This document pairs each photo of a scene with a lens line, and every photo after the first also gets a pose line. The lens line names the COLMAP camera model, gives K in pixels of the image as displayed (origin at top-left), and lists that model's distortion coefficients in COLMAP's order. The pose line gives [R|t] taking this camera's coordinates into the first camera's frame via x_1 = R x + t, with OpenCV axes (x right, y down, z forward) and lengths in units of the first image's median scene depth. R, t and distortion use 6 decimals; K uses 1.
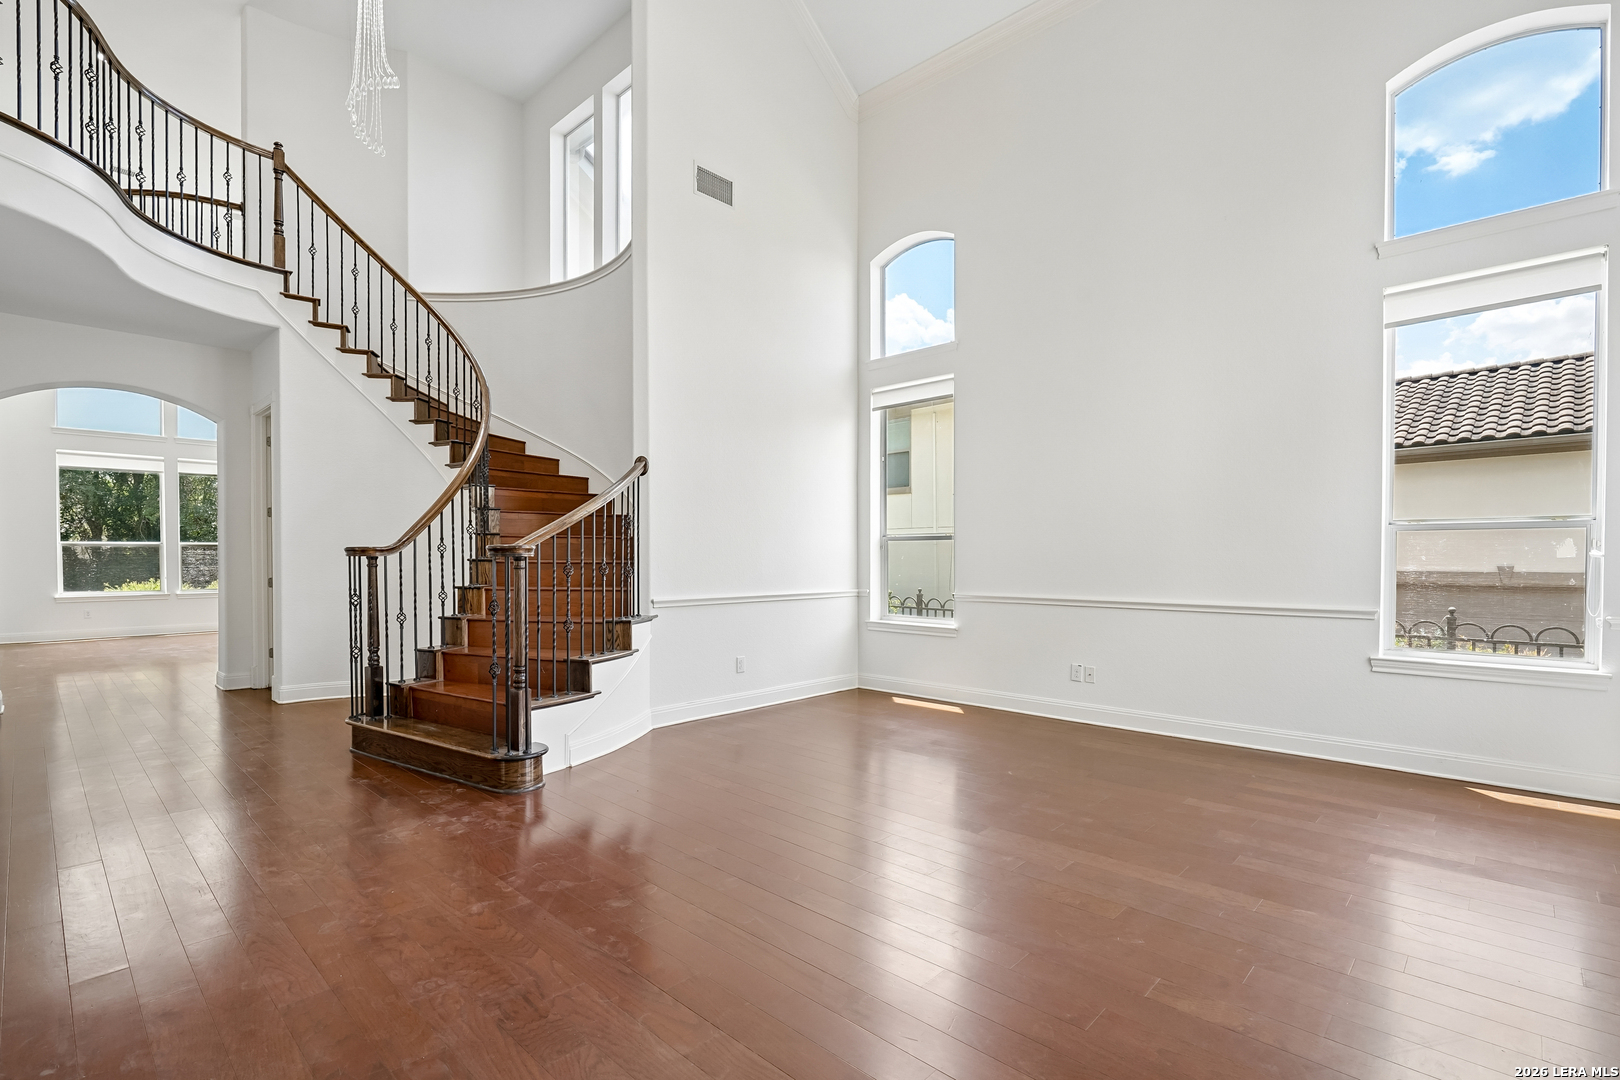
lens RADIAL K [[739.1, 0, 811.2], [0, 739.1, 566.0], [0, 0, 1]] dist [0.000058, 0.000319]
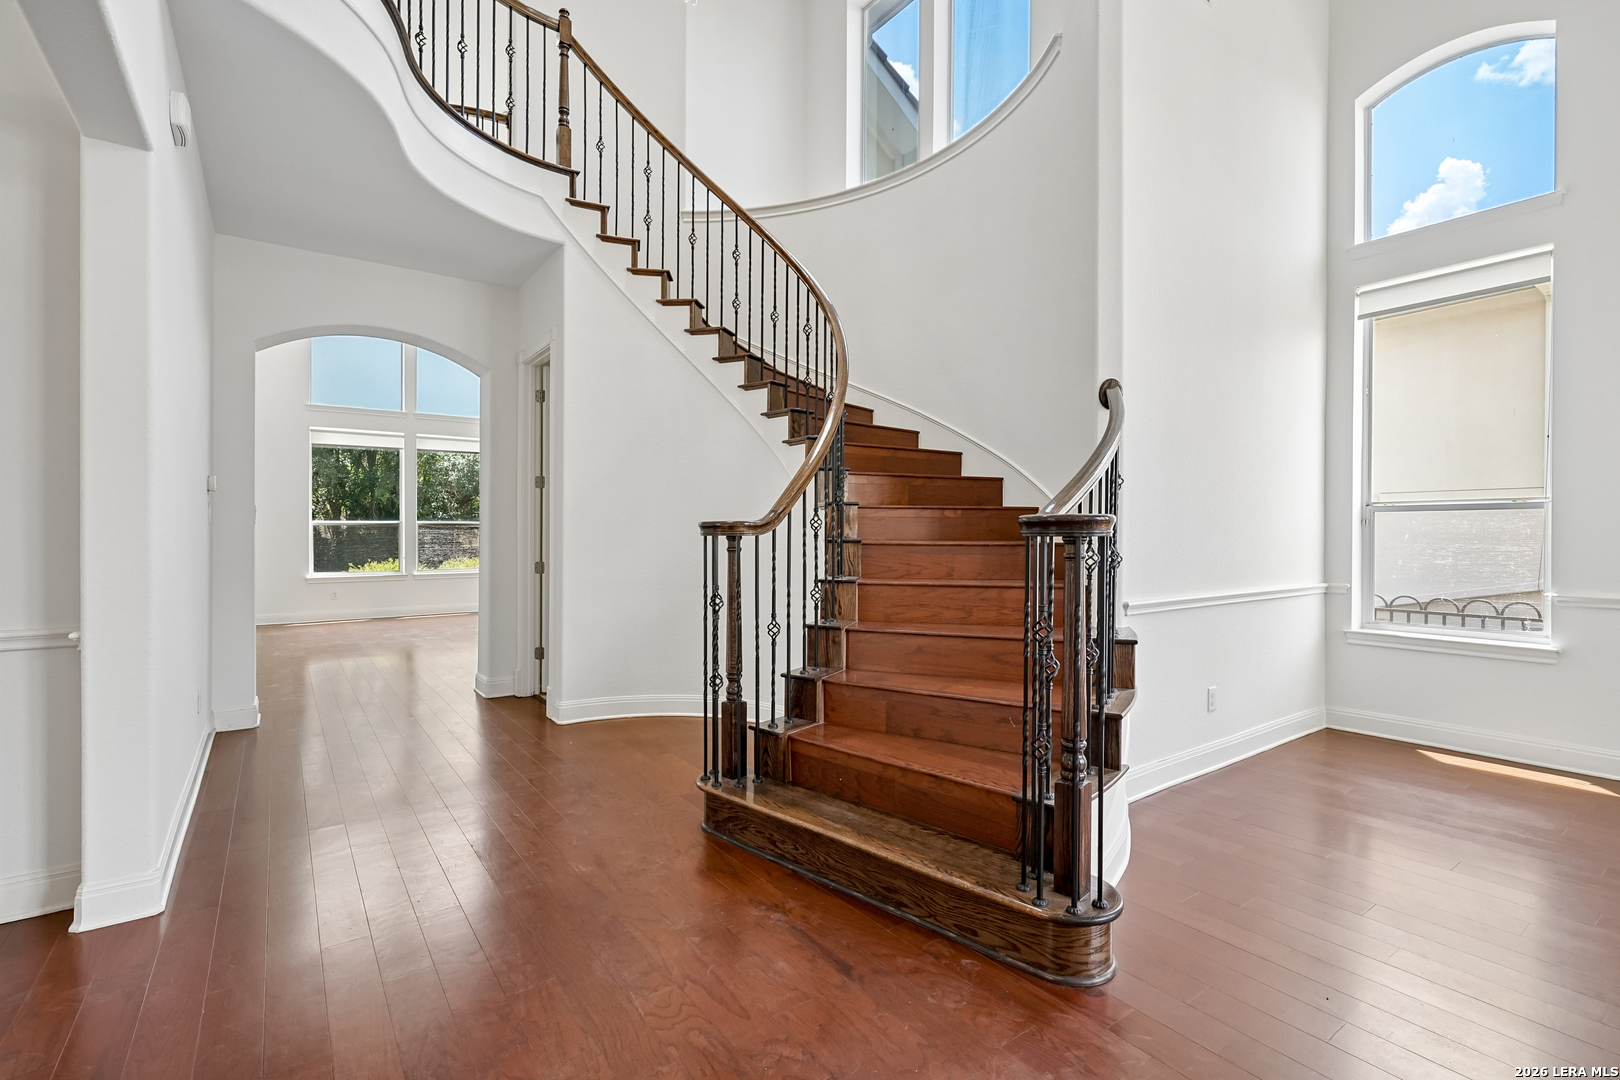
lens RADIAL K [[746.1, 0, 832.0], [0, 746.1, 535.5], [0, 0, 1]] dist [-0.003694, -0.000362]
pose [[0.984634, -0.001038, -0.174630, -0.287835], [-0.001078, 0.999927, -0.012023, -0.004058], [0.174630, 0.012027, 0.984561, 0.263039]]
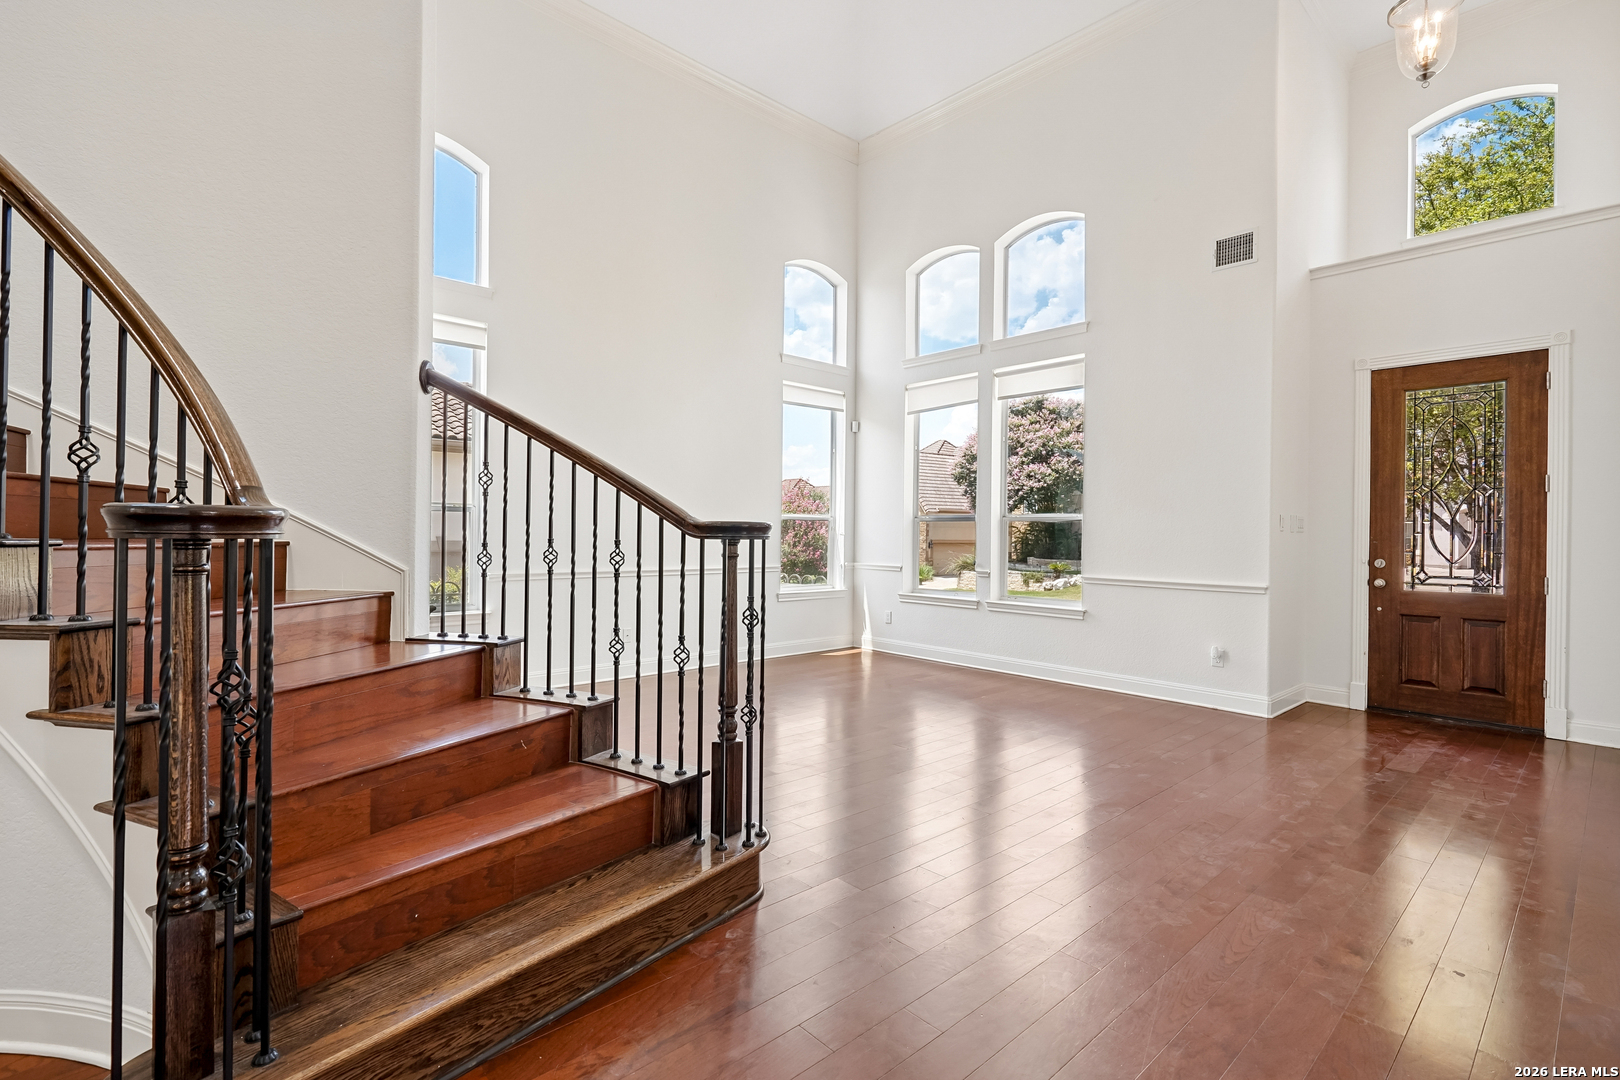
lens RADIAL K [[746.1, 0, 832.0], [0, 746.1, 535.5], [0, 0, 1]] dist [-0.003694, -0.000362]
pose [[0.061204, -0.003285, 0.998120, -0.621801], [0.002724, 0.999991, 0.003124, -0.008396], [-0.998122, 0.002528, 0.061212, 0.520611]]
